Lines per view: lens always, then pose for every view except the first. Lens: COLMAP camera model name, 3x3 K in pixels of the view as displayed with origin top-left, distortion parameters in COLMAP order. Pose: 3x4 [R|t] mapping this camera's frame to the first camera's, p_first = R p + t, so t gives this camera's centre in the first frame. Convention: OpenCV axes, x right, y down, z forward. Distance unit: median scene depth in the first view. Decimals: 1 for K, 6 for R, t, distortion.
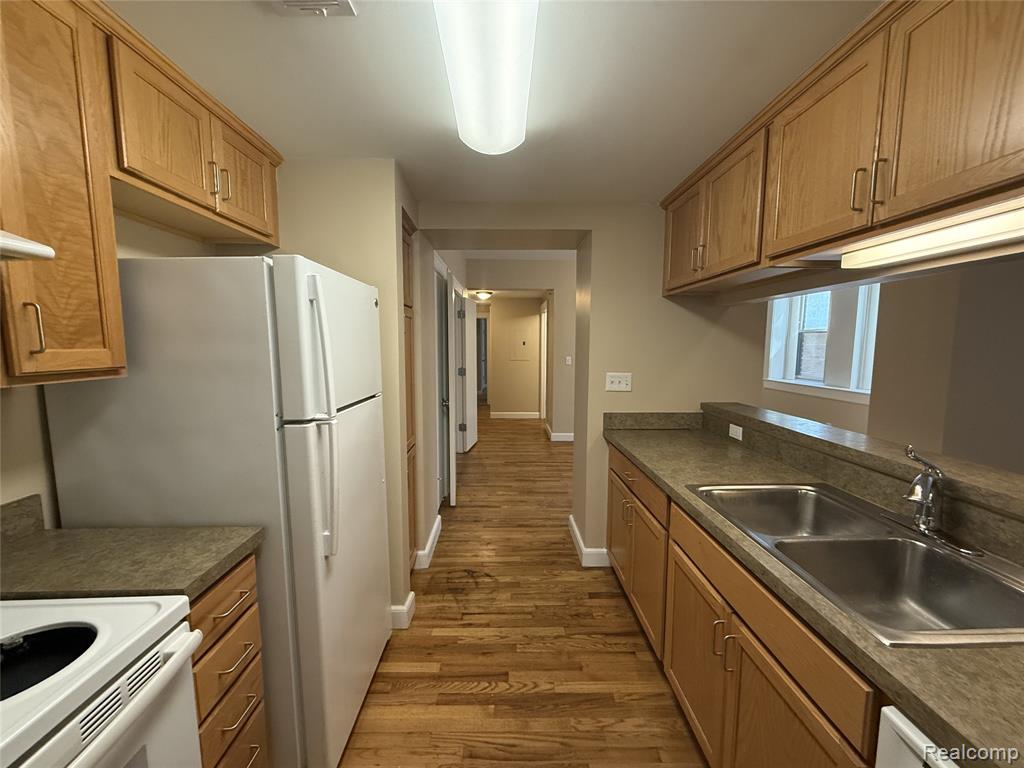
lens RADIAL K [[405.5, 0, 512.8], [0, 405.5, 386.0], [0, 0, 1]] dist [-0.001016, 0.000211]
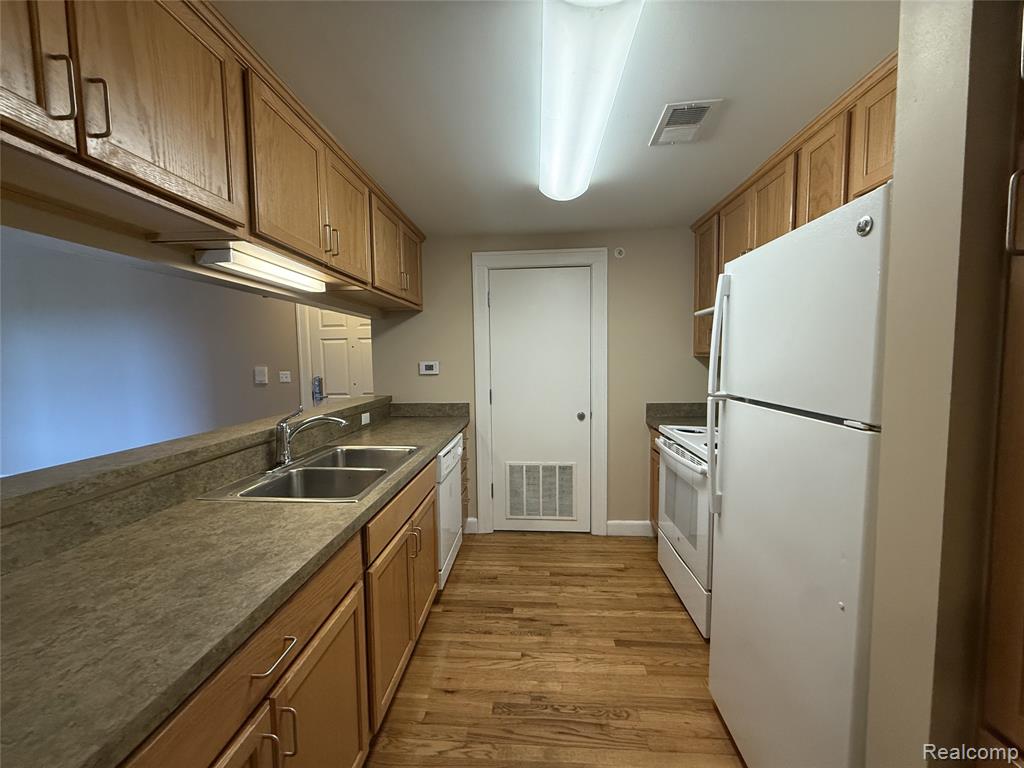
lens RADIAL K [[405.5, 0, 508.7], [0, 405.5, 384.1], [0, 0, 1]] dist [-0.001016, 0.000211]
pose [[-0.995522, 0.005408, 0.094370, 0.024932], [0.021549, 0.985059, 0.170866, -0.116534], [-0.092036, 0.172135, -0.980764, 1.531400]]
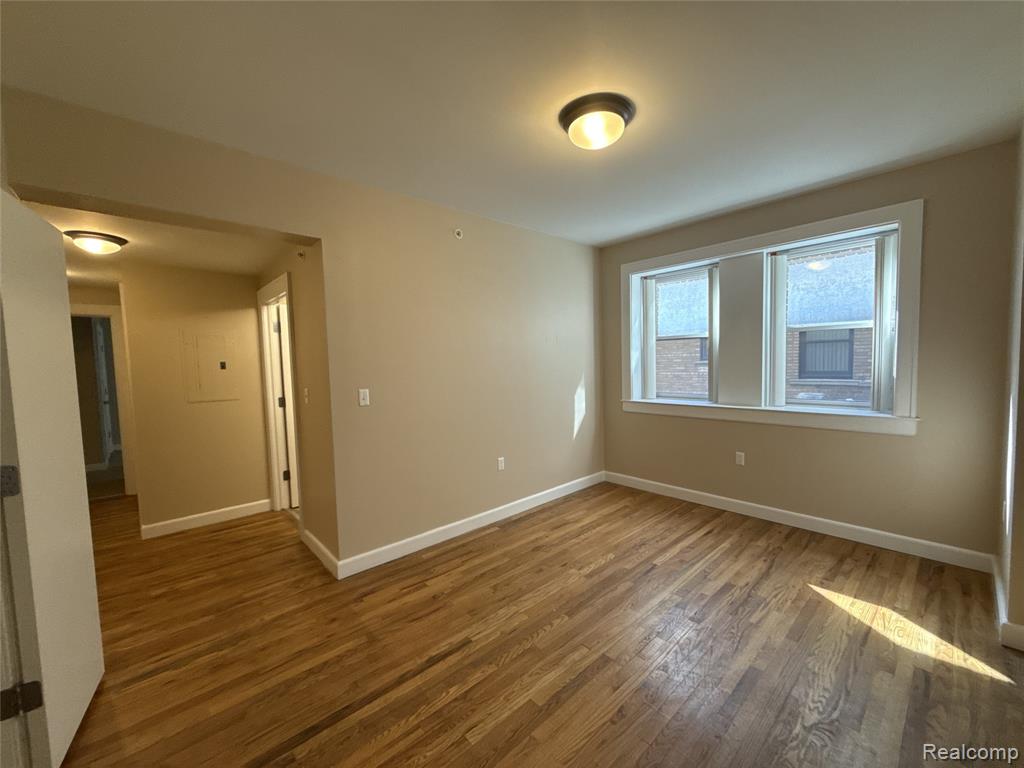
lens RADIAL K [[405.5, 0, 517.8], [0, 405.5, 384.8], [0, 0, 1]] dist [-0.001016, 0.000211]
pose [[0.749383, -0.060843, 0.659335, -0.045350], [0.095319, 0.995310, -0.016491, -0.063007], [-0.655240, 0.075205, 0.751668, 0.635012]]
